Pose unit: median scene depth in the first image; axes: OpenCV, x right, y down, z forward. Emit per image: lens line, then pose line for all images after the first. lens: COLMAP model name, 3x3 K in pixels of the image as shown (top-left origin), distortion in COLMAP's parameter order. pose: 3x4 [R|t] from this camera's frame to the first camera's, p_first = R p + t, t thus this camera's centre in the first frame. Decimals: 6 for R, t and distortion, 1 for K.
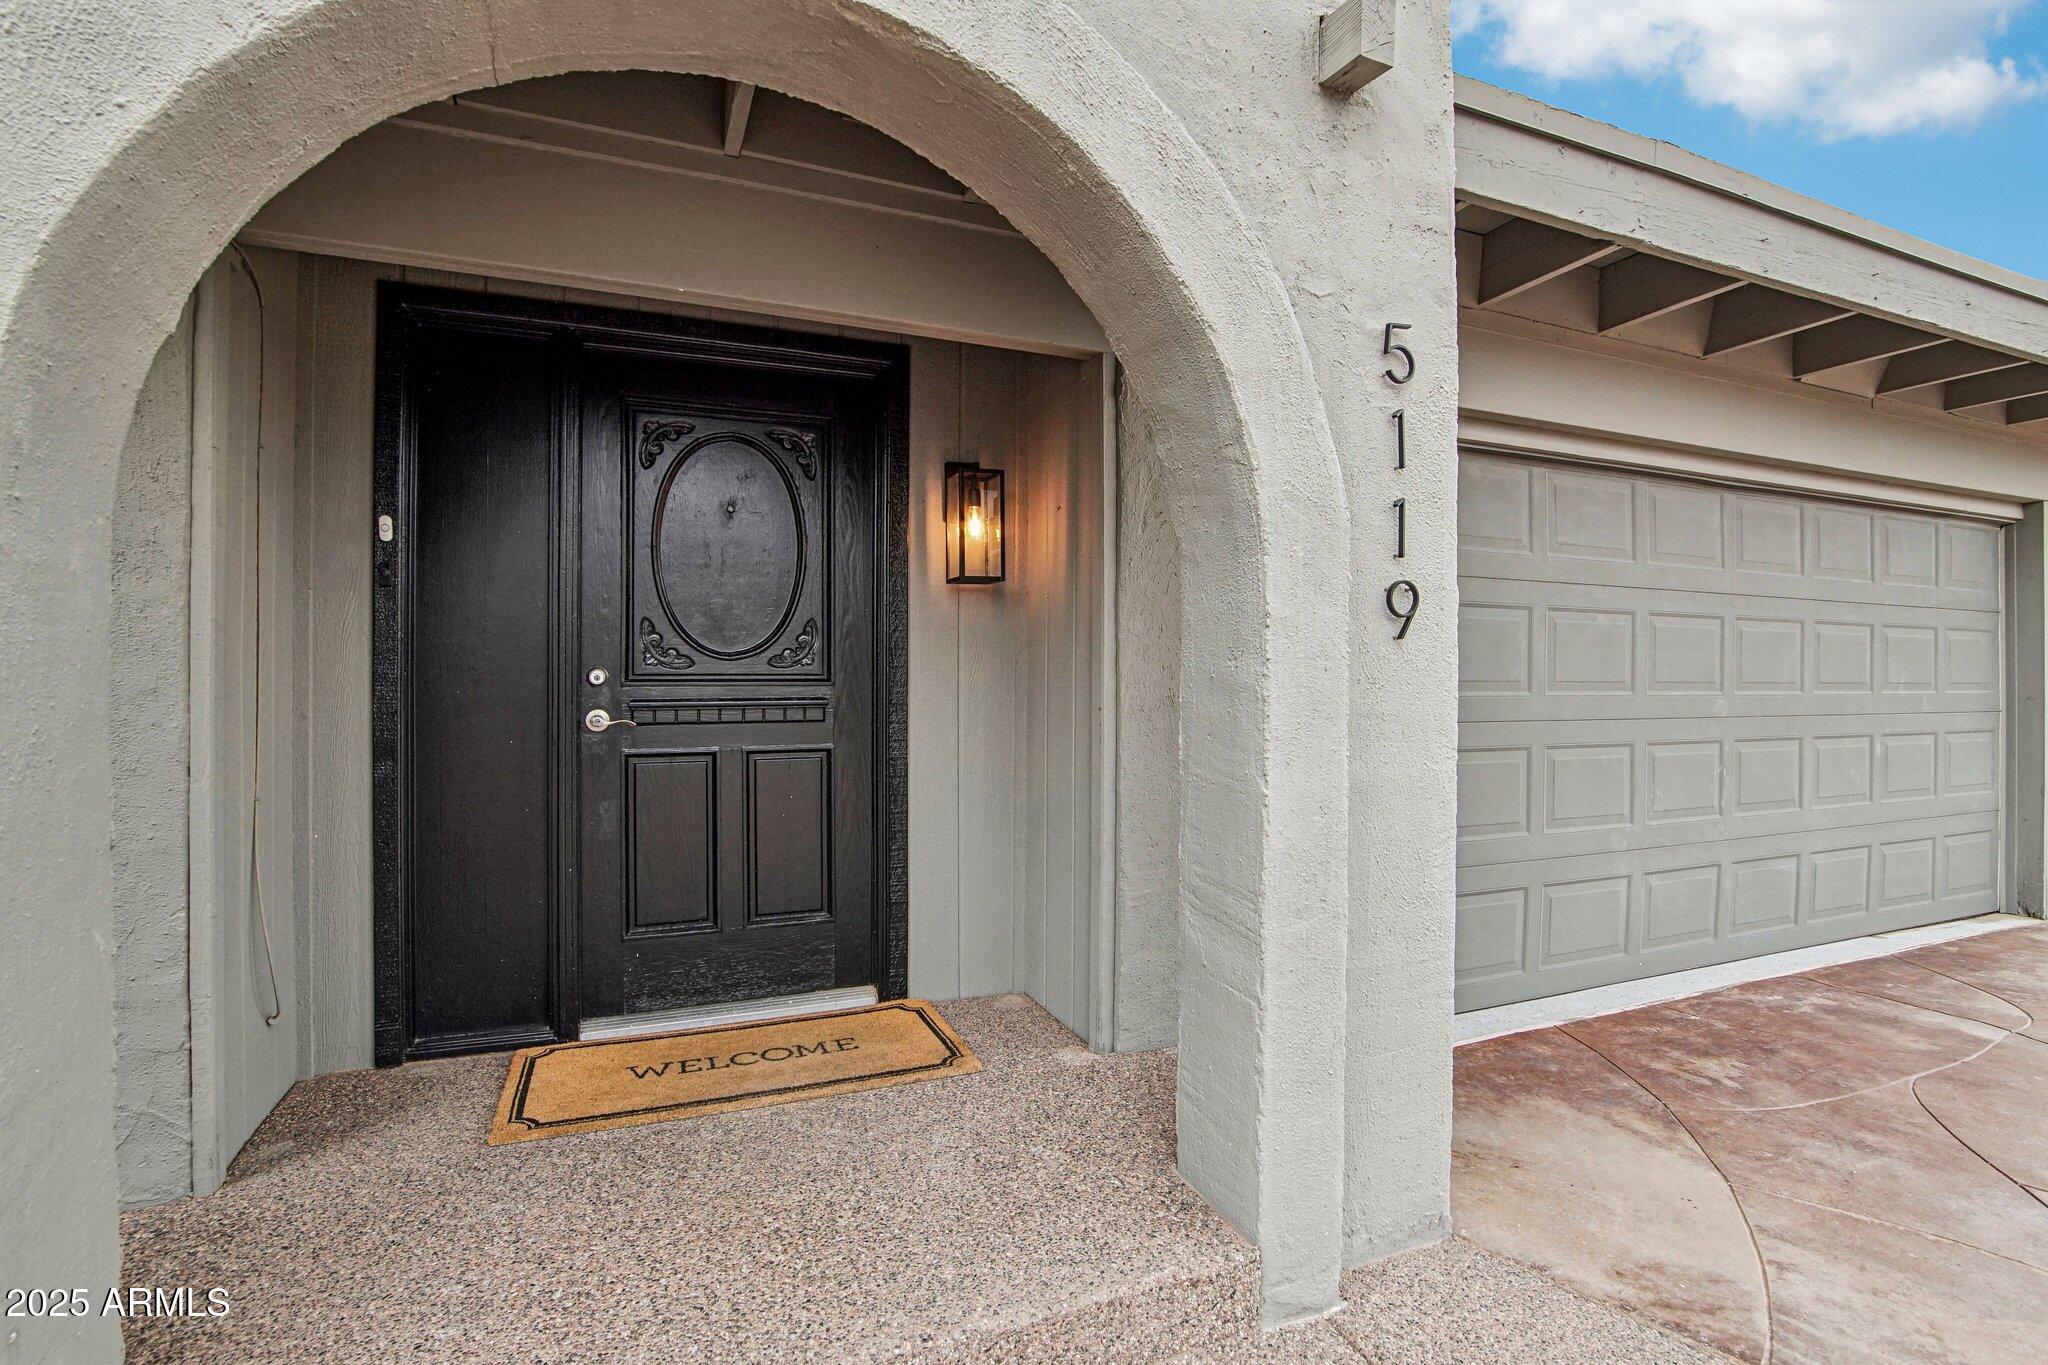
lens RADIAL K [[963.5, 0, 1024.0], [0, 963.5, 682.5], [0, 0, 1]] dist [-0.036082, 0.000156]
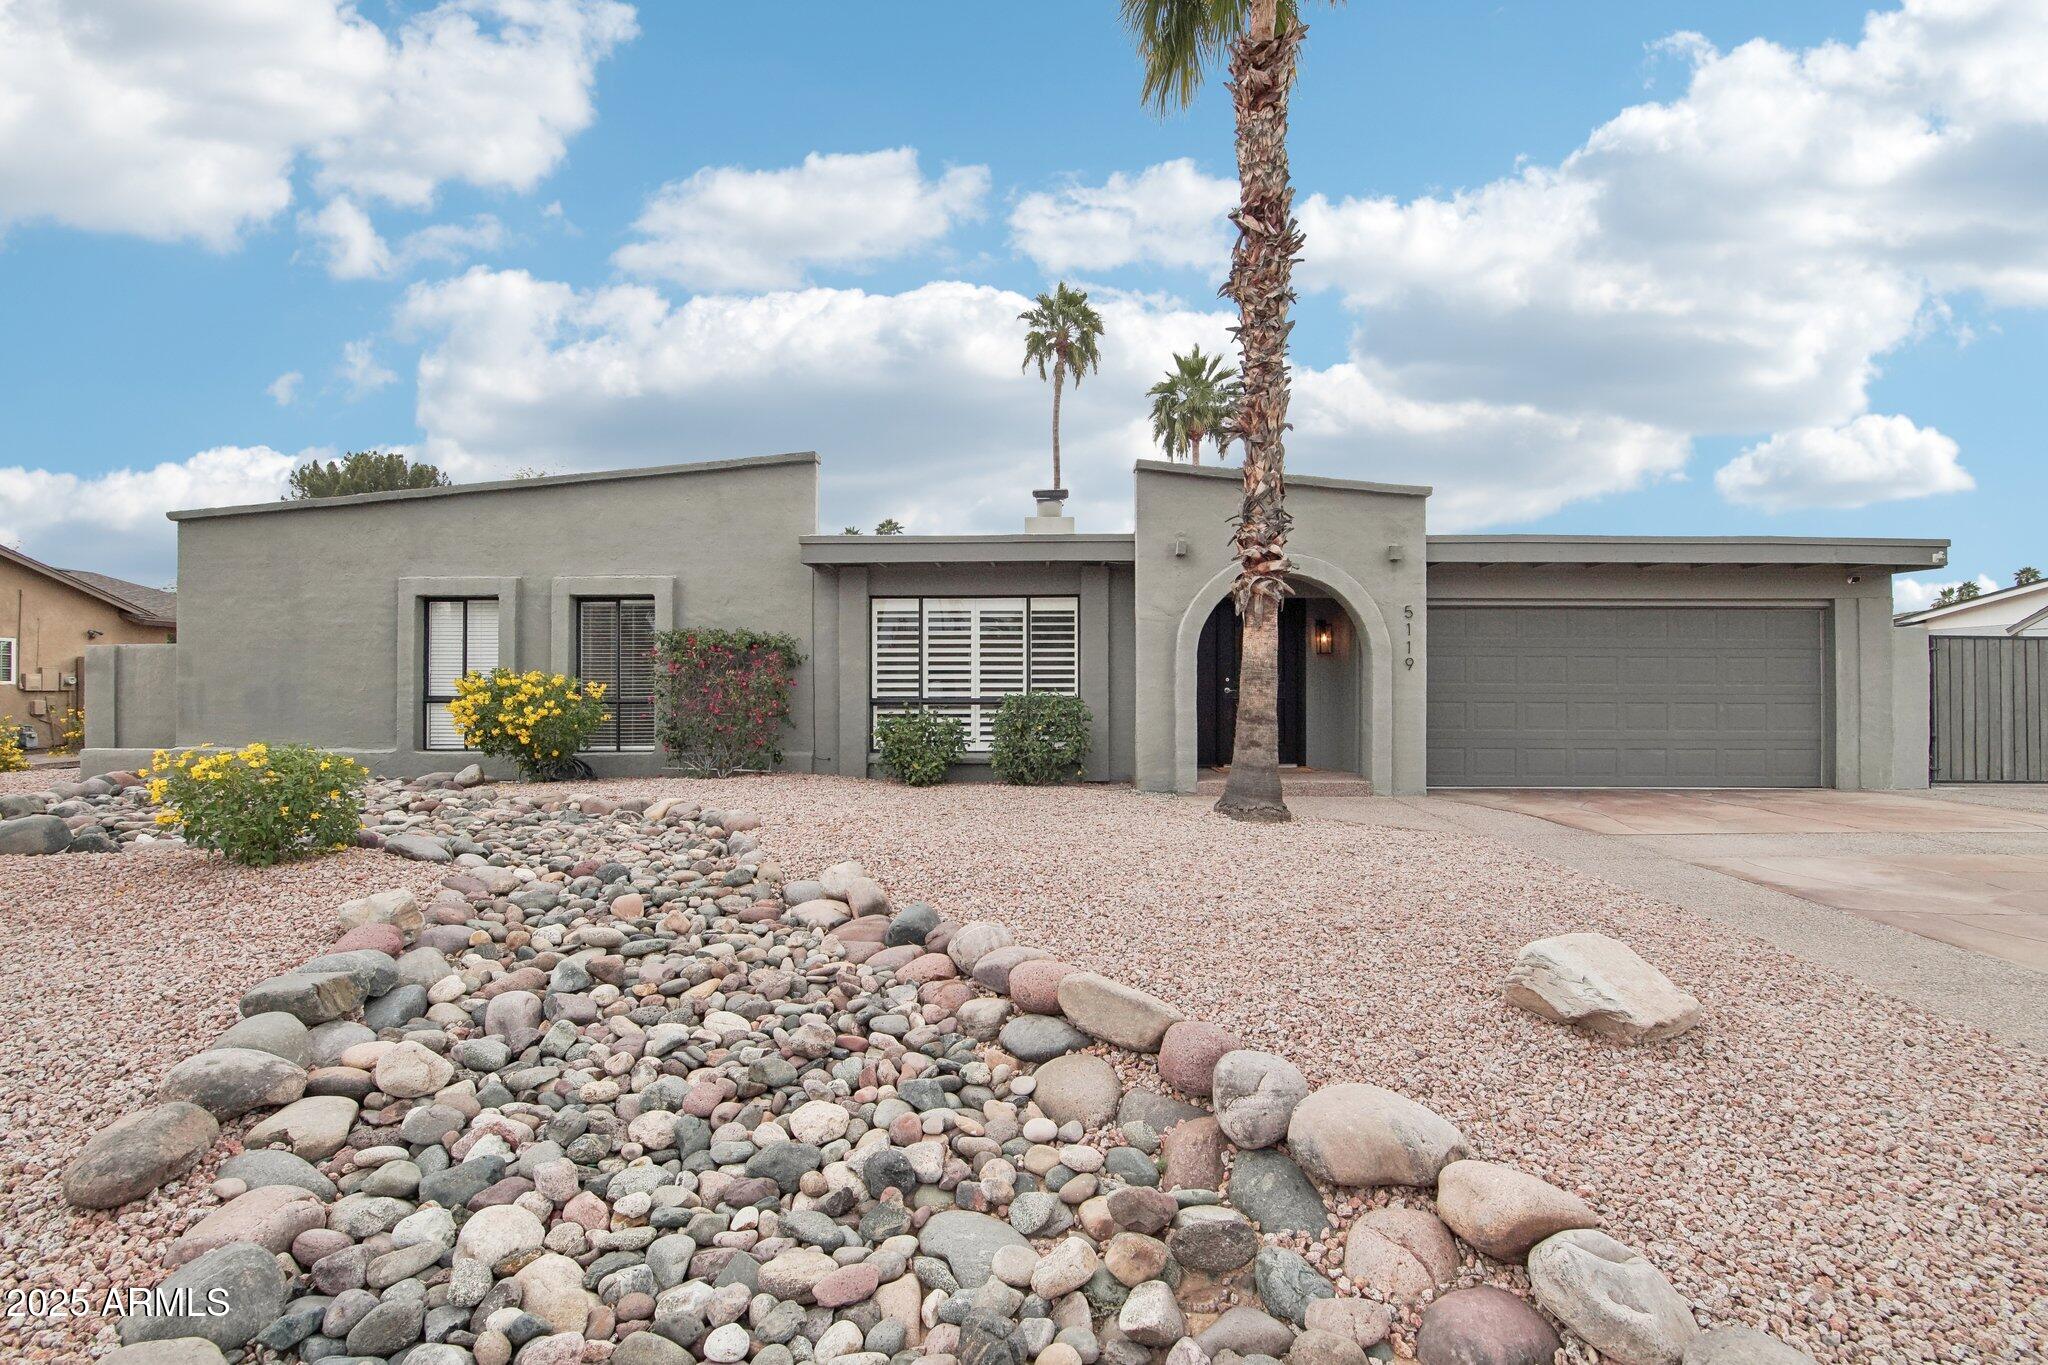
lens RADIAL K [[963.5, 0, 1024.0], [0, 963.5, 682.5], [0, 0, 1]] dist [-0.036082, 0.000156]
pose [[0.920200, -0.004003, -0.391429, 0.499100], [-0.001378, 0.999908, -0.013466, 0.087738], [0.391447, 0.012930, 0.920110, -4.311489]]
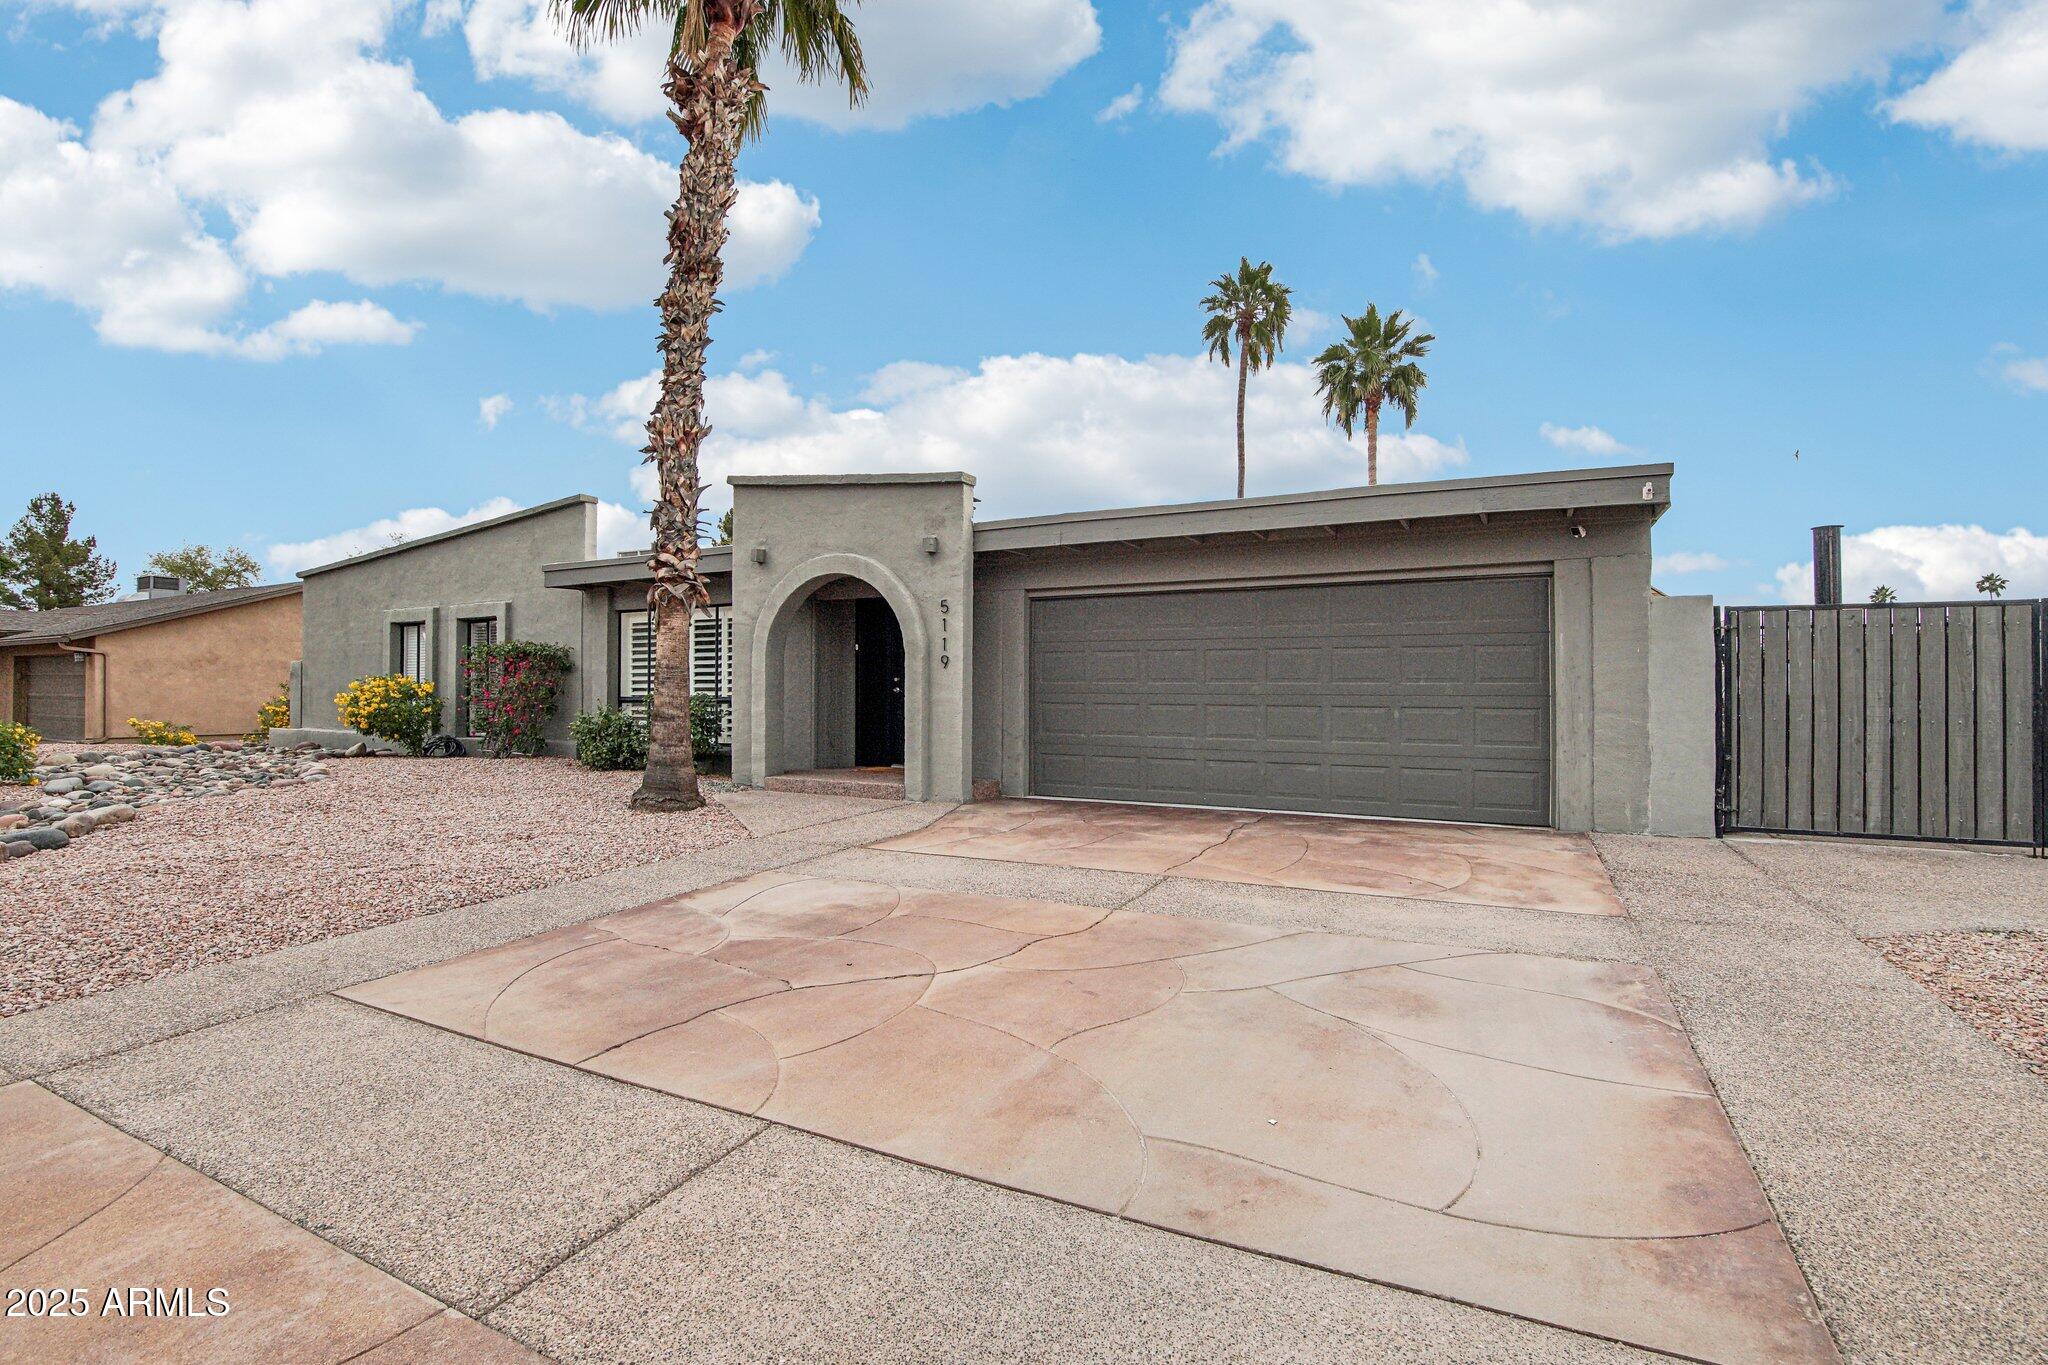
lens RADIAL K [[963.5, 0, 1024.0], [0, 963.5, 682.5], [0, 0, 1]] dist [-0.036082, 0.000156]
pose [[0.650815, -0.007522, -0.759199, 4.195560], [-0.002673, 0.999922, -0.012198, 0.075545], [0.759232, 0.009968, 0.650744, -1.724000]]
